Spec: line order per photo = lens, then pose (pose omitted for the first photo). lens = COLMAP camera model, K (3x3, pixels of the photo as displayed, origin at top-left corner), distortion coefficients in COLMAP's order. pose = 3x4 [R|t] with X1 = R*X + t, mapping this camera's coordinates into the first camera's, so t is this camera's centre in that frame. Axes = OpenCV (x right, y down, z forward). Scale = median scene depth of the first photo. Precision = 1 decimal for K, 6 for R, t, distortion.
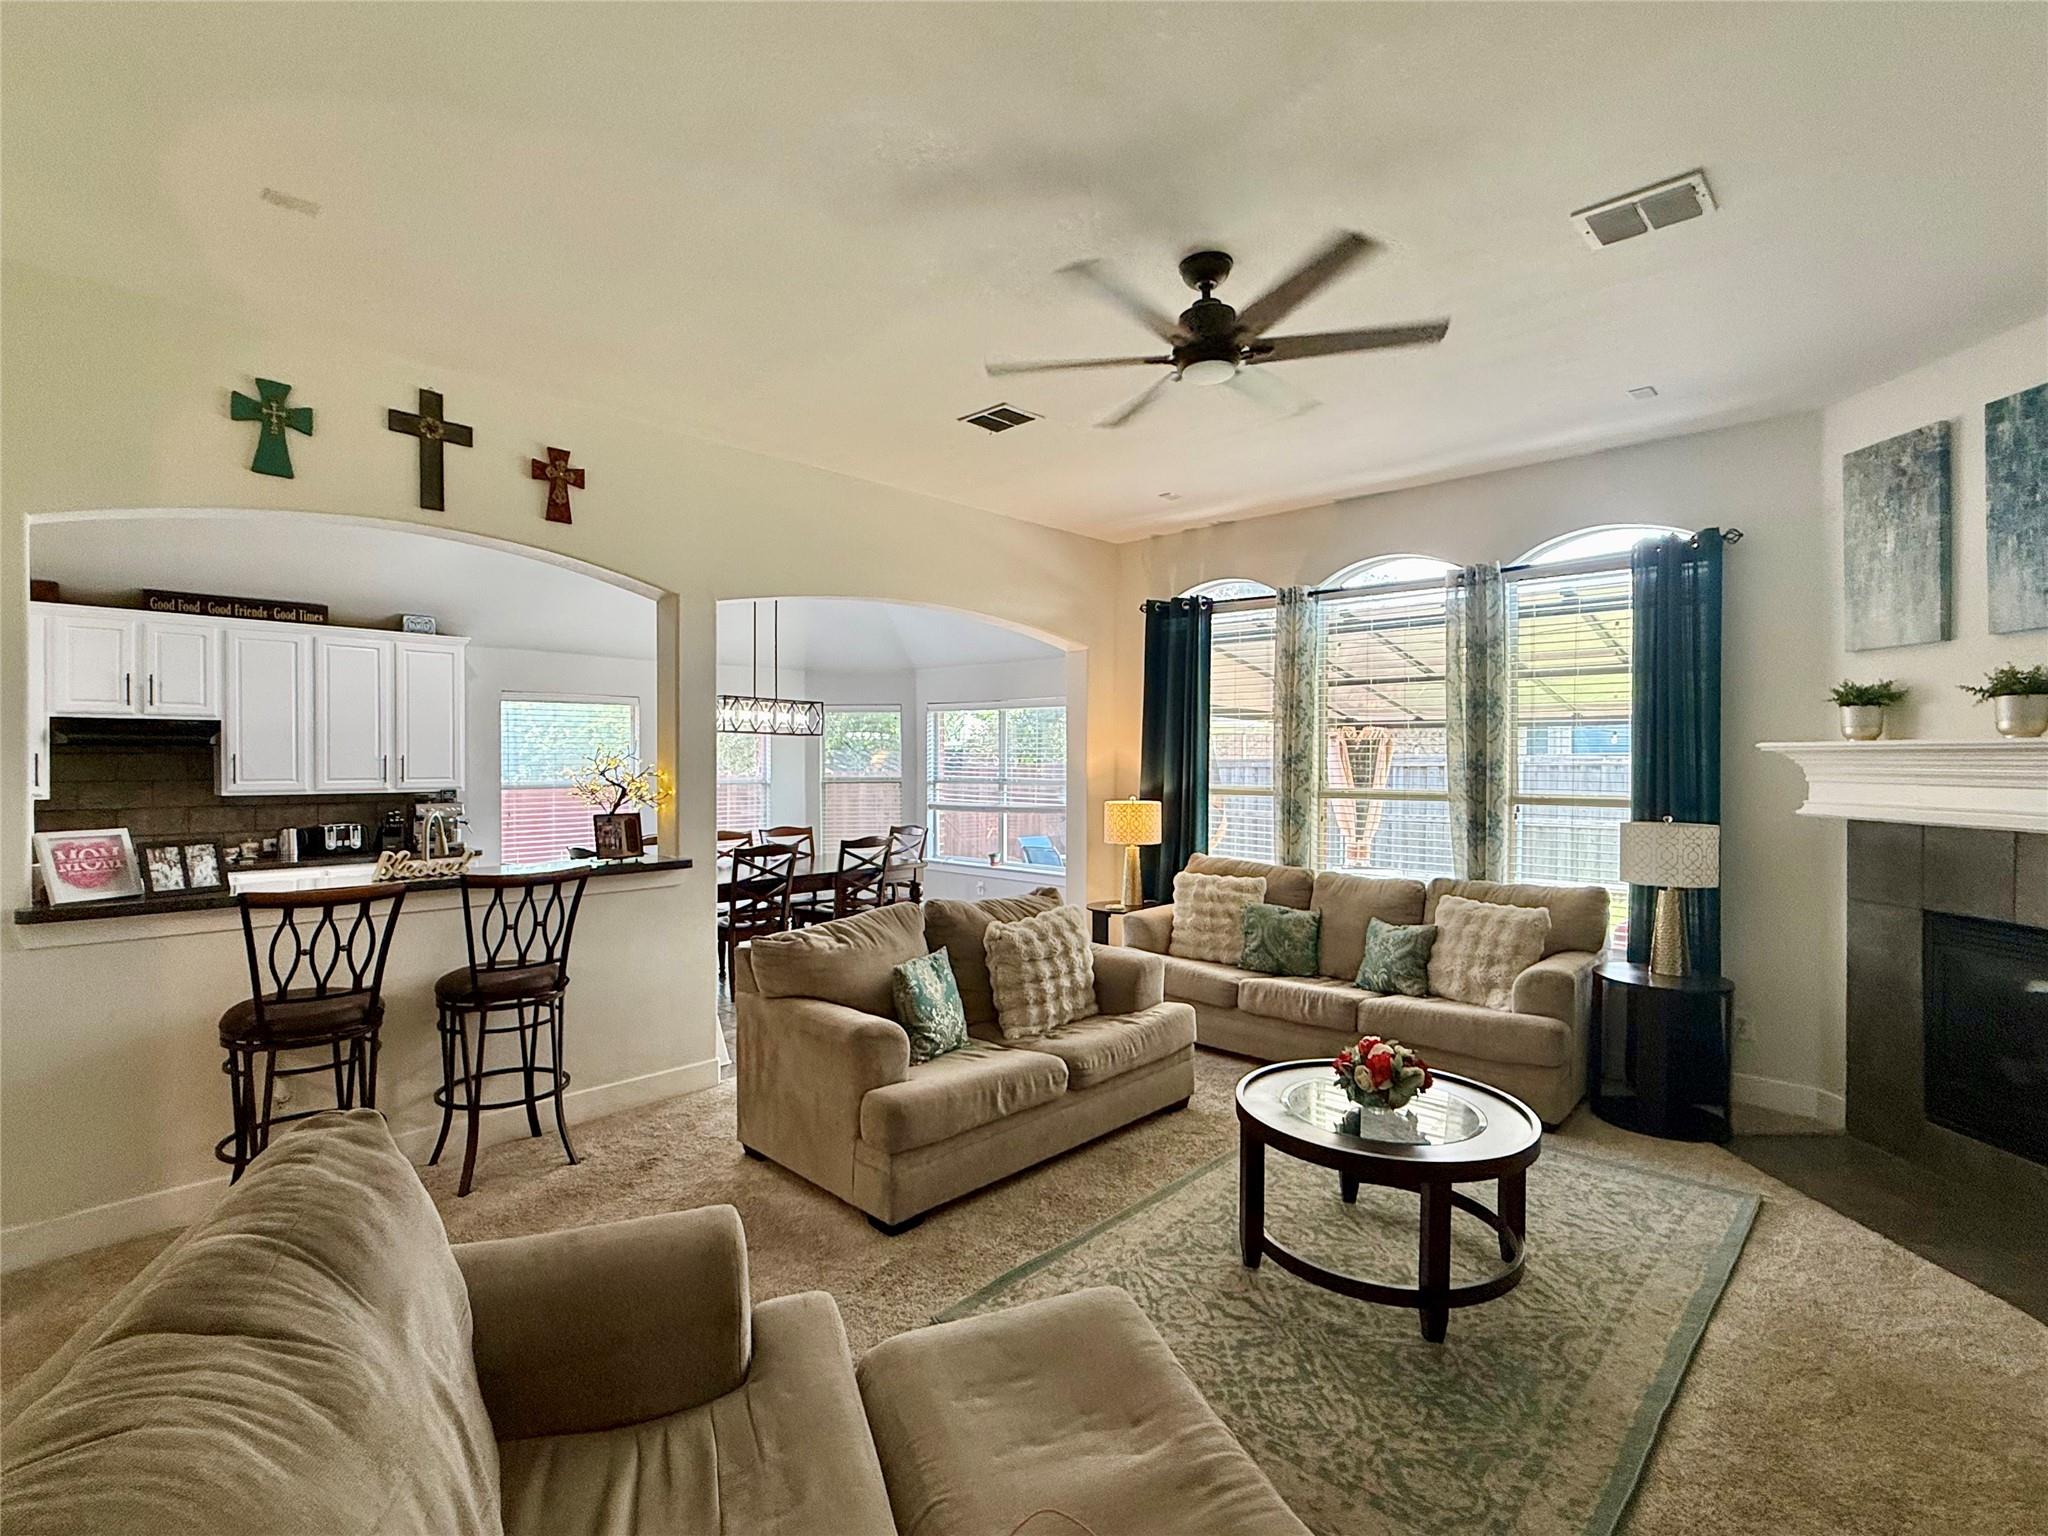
lens RADIAL K [[979.7, 0, 1017.7], [0, 979.7, 763.3], [0, 0, 1]] dist [-0.001975, -0.000240]
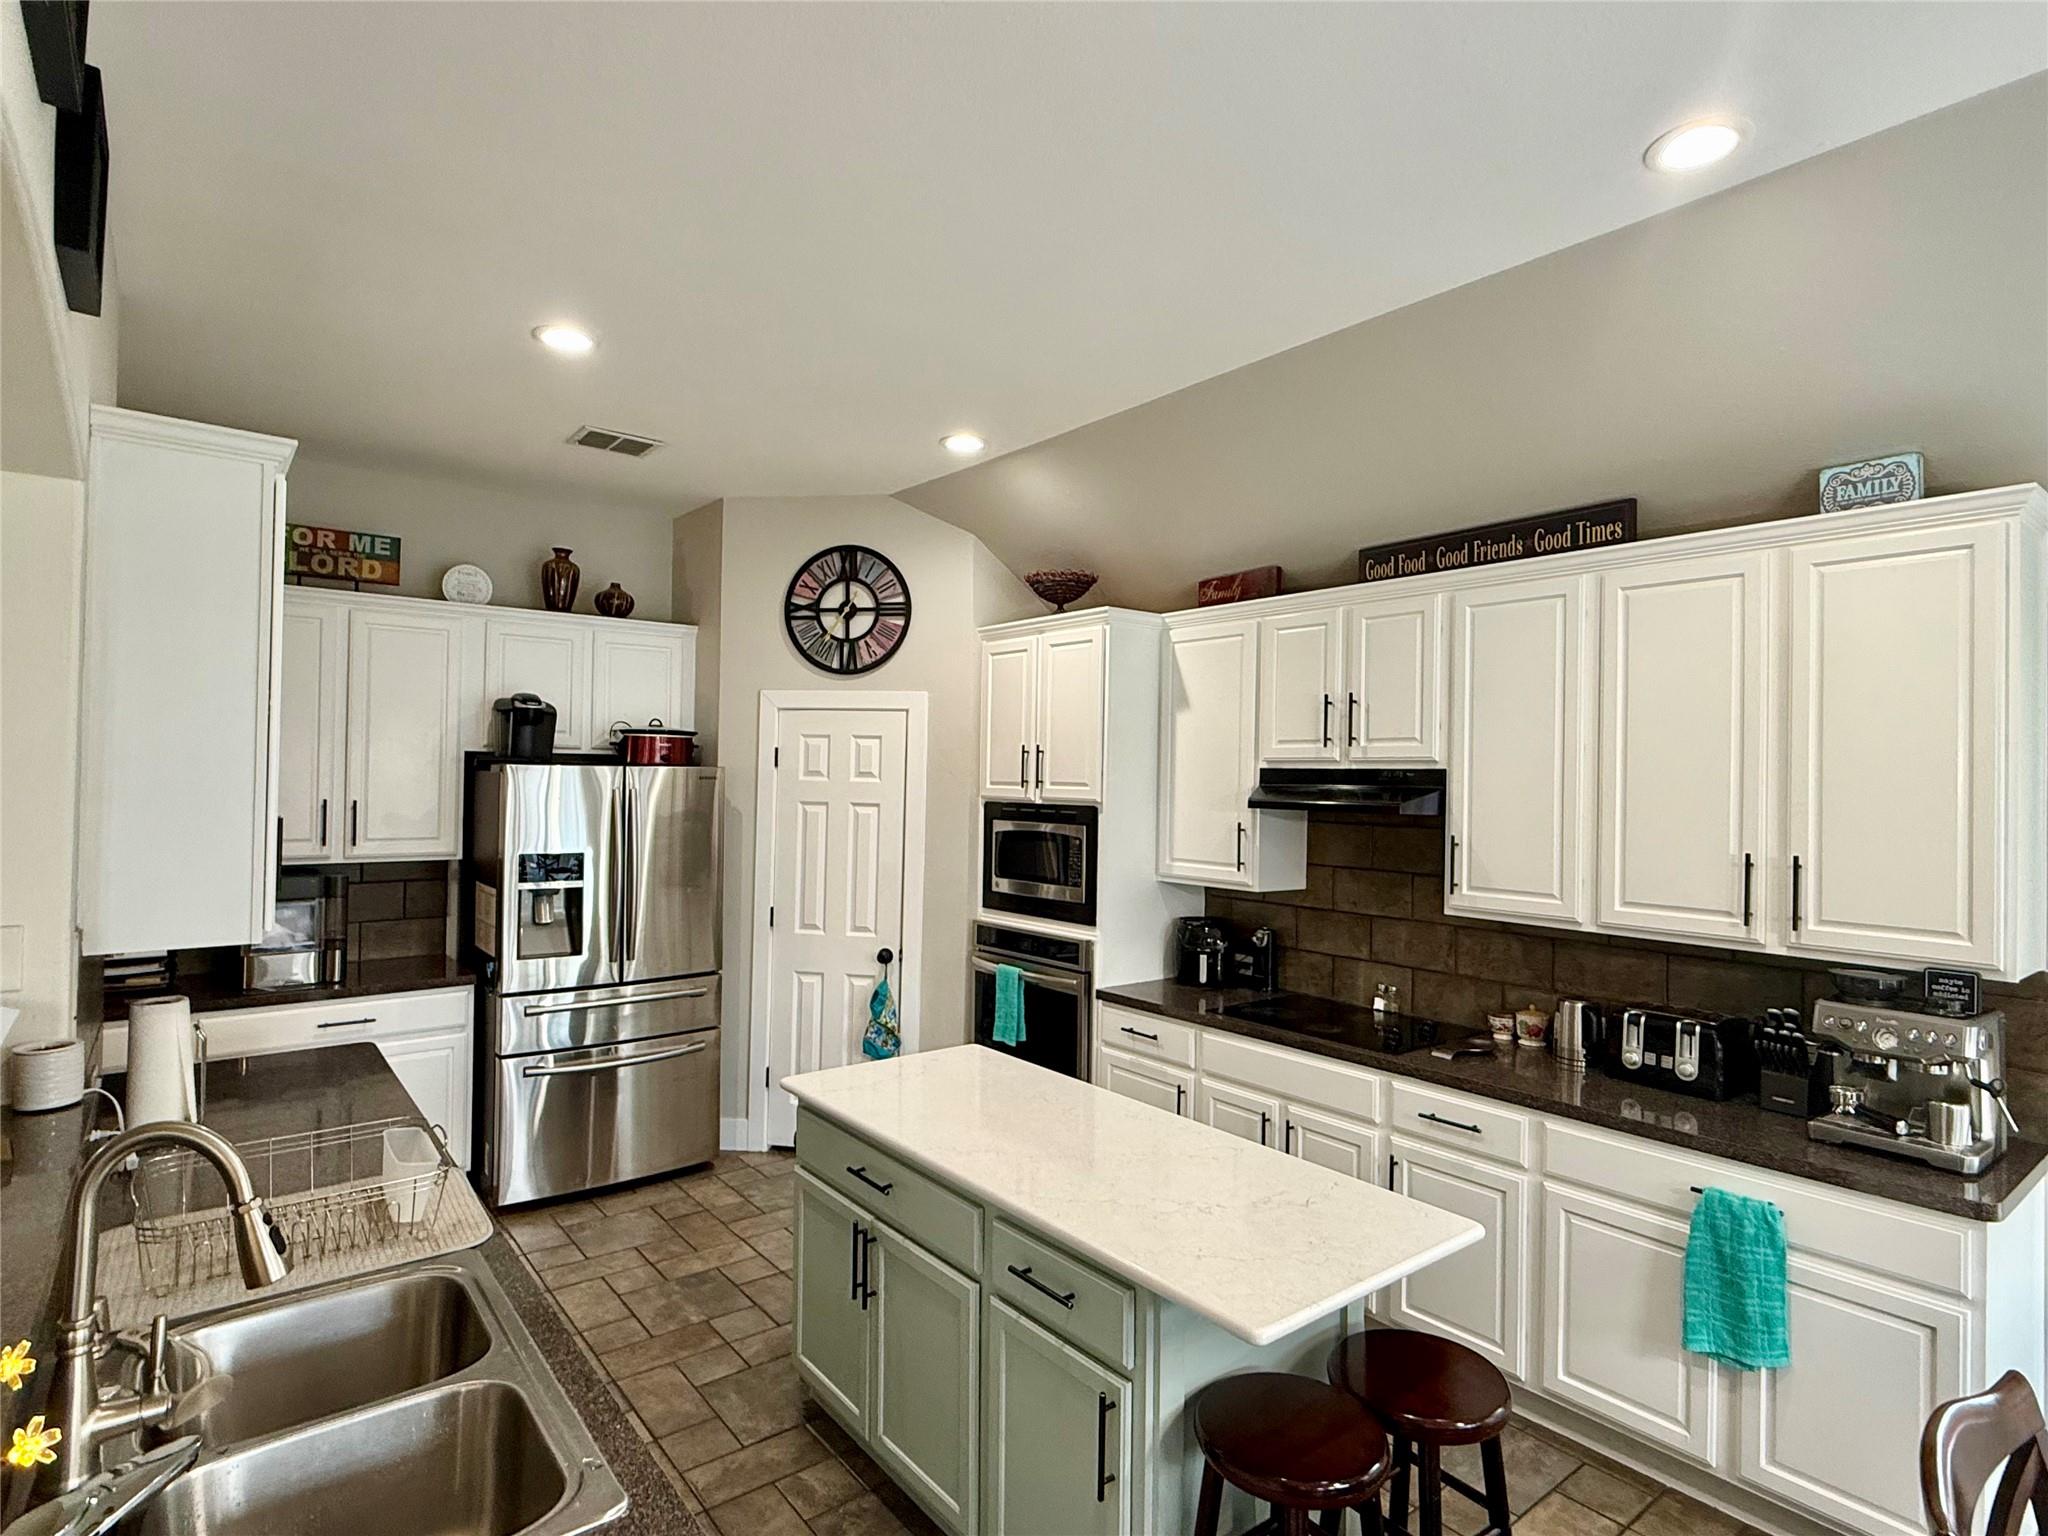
lens RADIAL K [[1070.2, 0, 1029.2], [0, 1070.2, 767.4], [0, 0, 1]] dist [0.001631, -0.000440]
pose [[-0.139154, -0.016088, -0.990140, -0.208360], [-0.024903, 0.999609, -0.012742, -0.030114], [0.989958, 0.022885, -0.139500, 0.819433]]
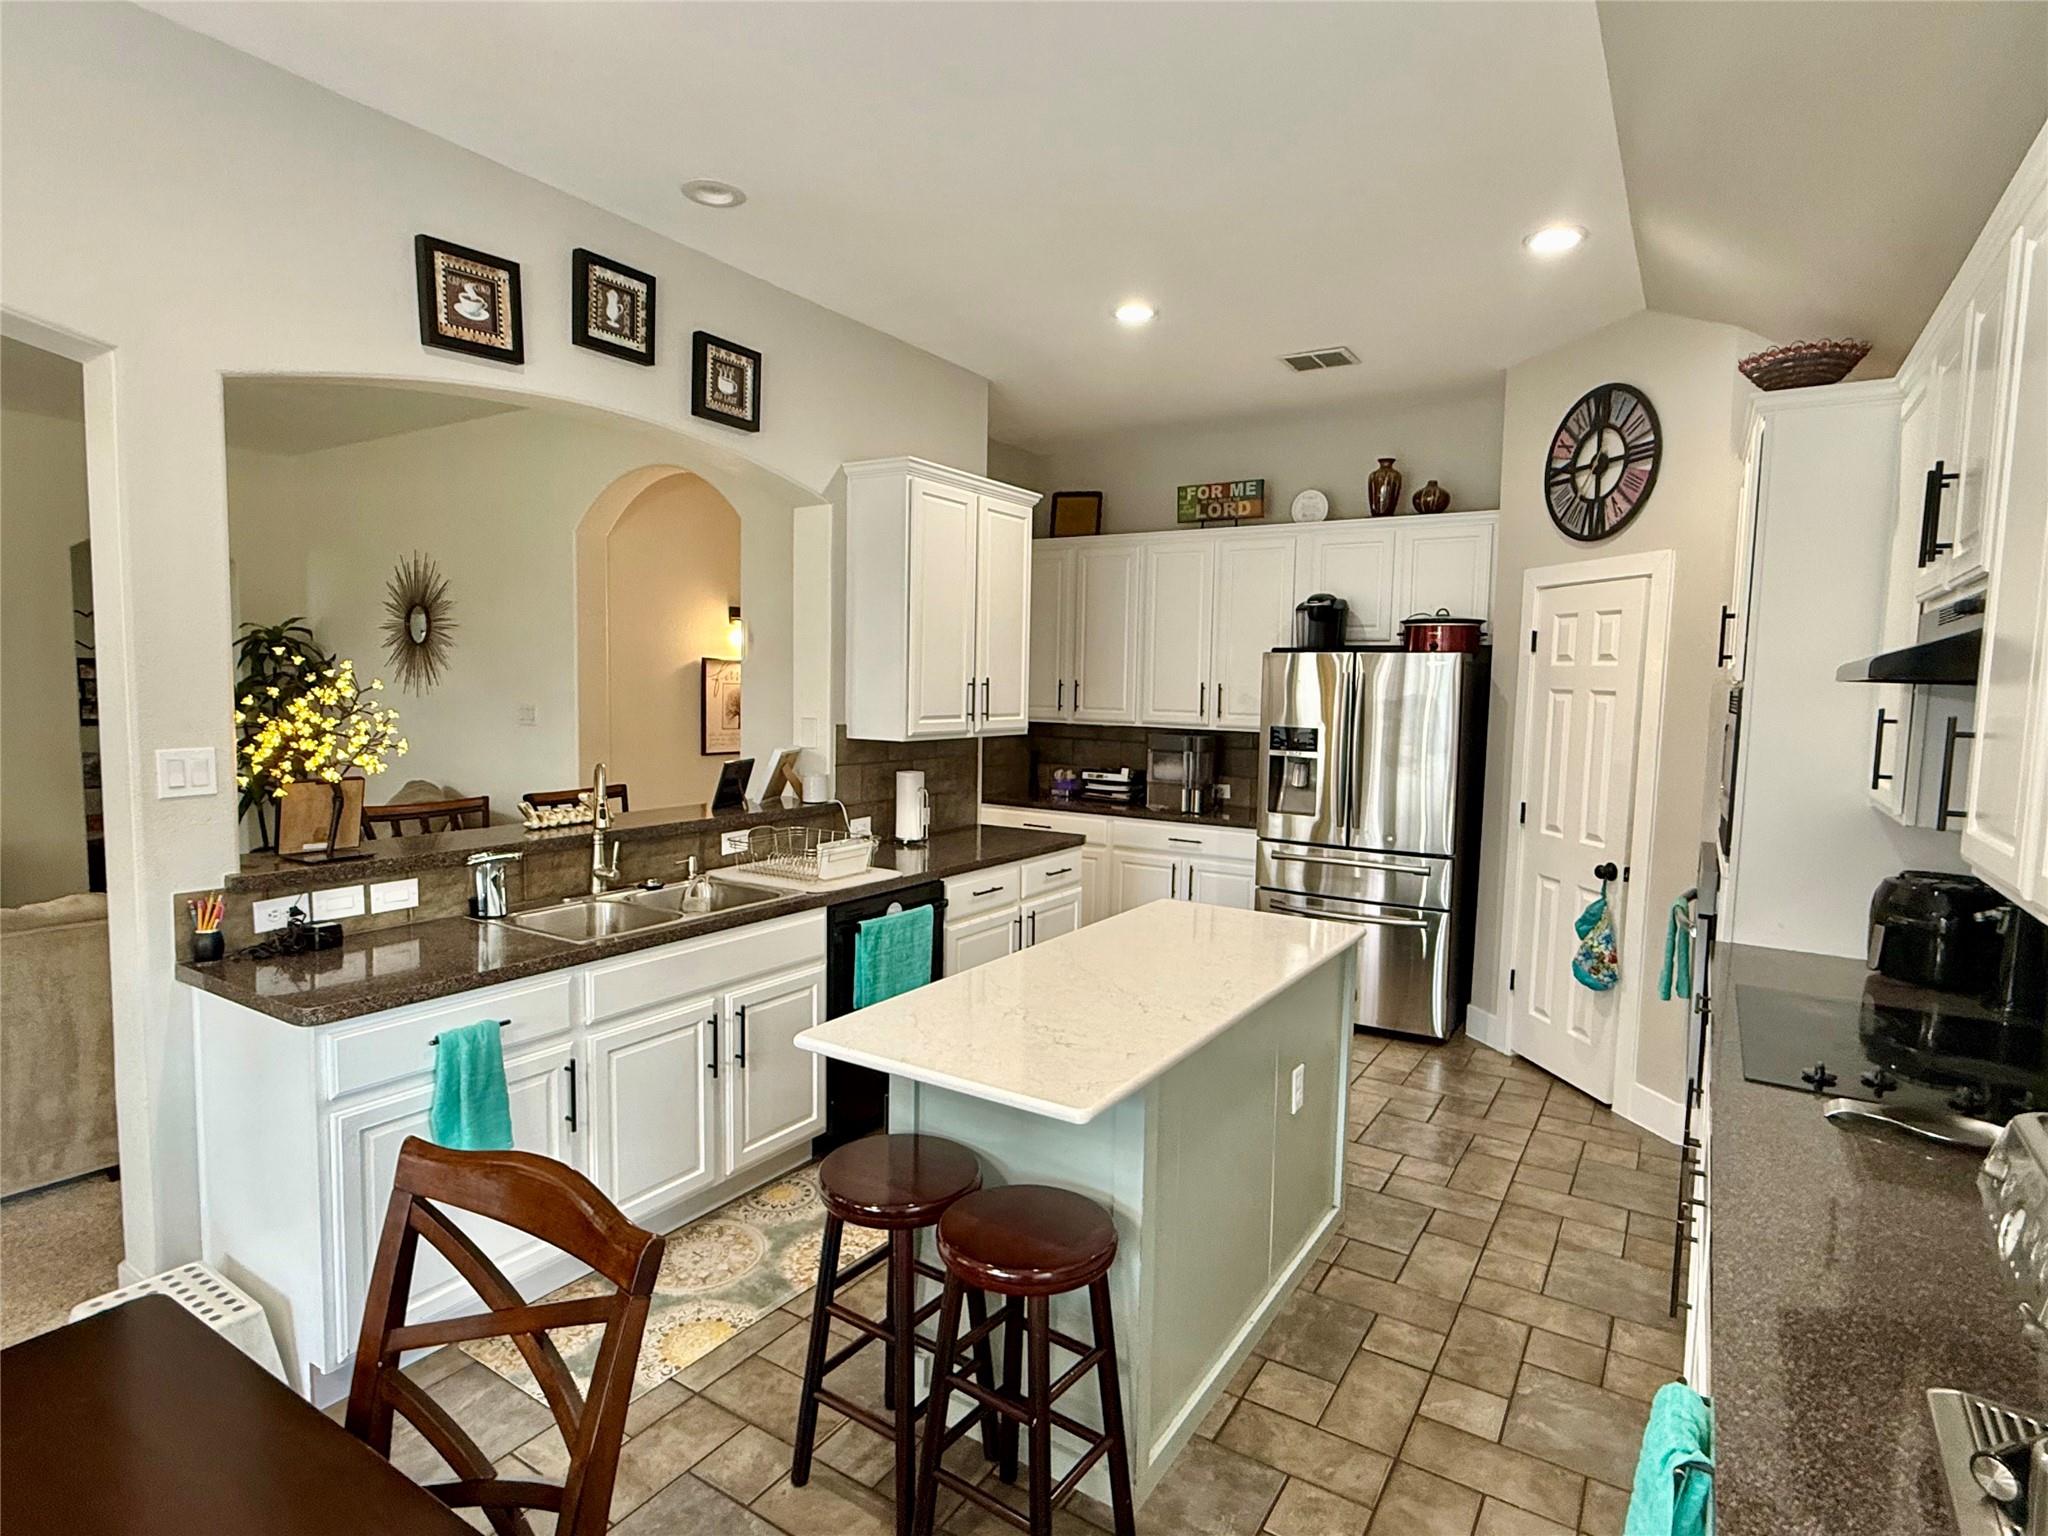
lens RADIAL K [[1070.2, 0, 1031.9], [0, 1070.2, 759.8], [0, 0, 1]] dist [0.001631, -0.000440]
pose [[-0.981598, -0.008502, -0.190771, -0.592546], [-0.025137, 0.996068, 0.084954, -0.010676], [0.189298, 0.088186, -0.977952, 1.309177]]
